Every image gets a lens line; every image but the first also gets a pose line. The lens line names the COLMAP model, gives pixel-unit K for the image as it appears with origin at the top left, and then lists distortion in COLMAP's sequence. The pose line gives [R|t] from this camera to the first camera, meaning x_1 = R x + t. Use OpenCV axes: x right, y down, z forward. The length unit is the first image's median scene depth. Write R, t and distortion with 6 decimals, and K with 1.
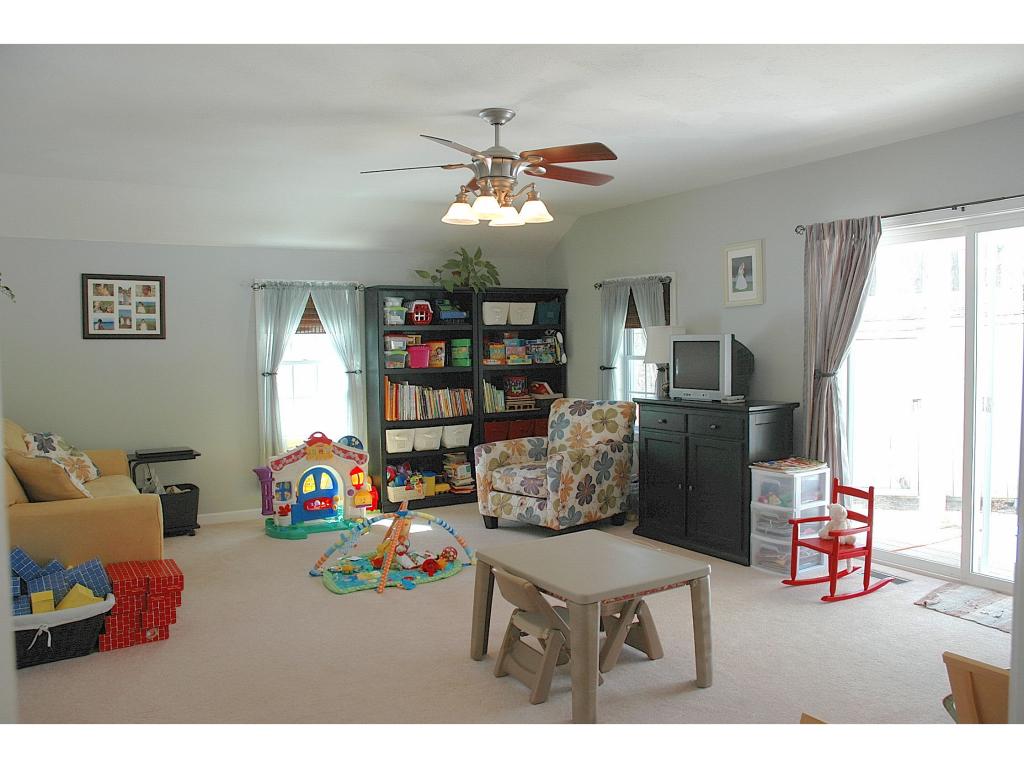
lens RADIAL K [[811.9, 0, 515.9], [0, 811.9, 381.8], [0, 0, 1]] dist [-0.172525, 0.187363]
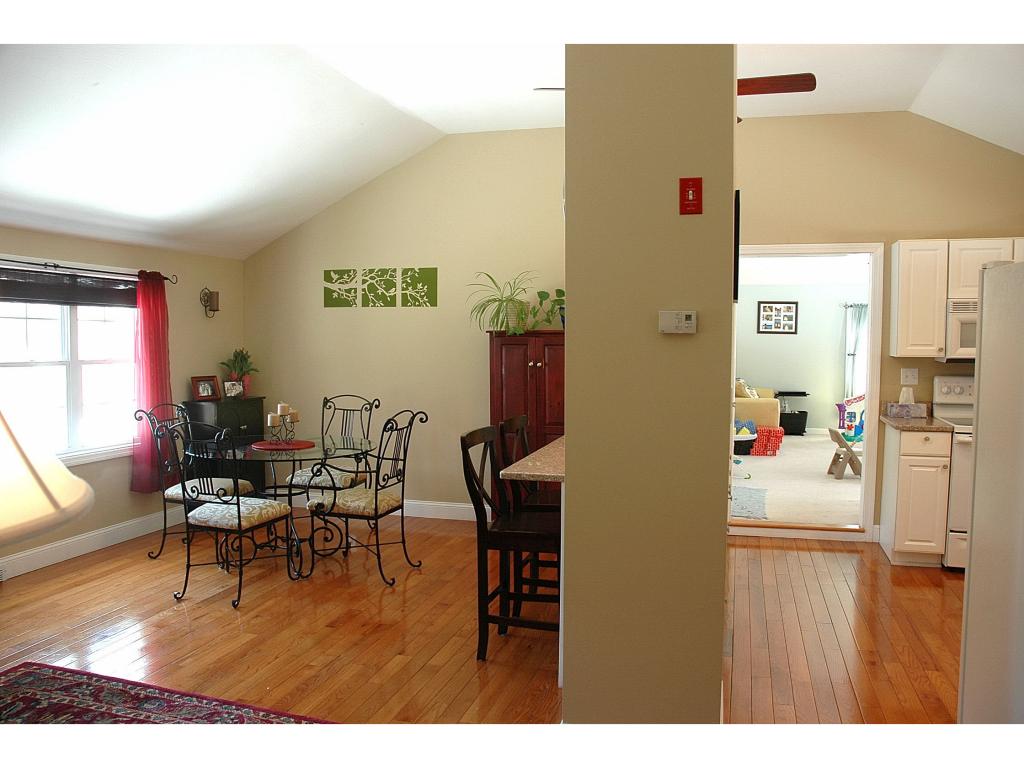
lens RADIAL K [[811.9, 0, 515.9], [0, 811.9, 381.8], [0, 0, 1]] dist [-0.172525, 0.187363]
pose [[0.681959, 0.057233, -0.729148, 0.506481], [-0.050986, 0.998228, 0.030667, 0.036460], [0.729611, 0.016262, 0.683669, -0.817689]]
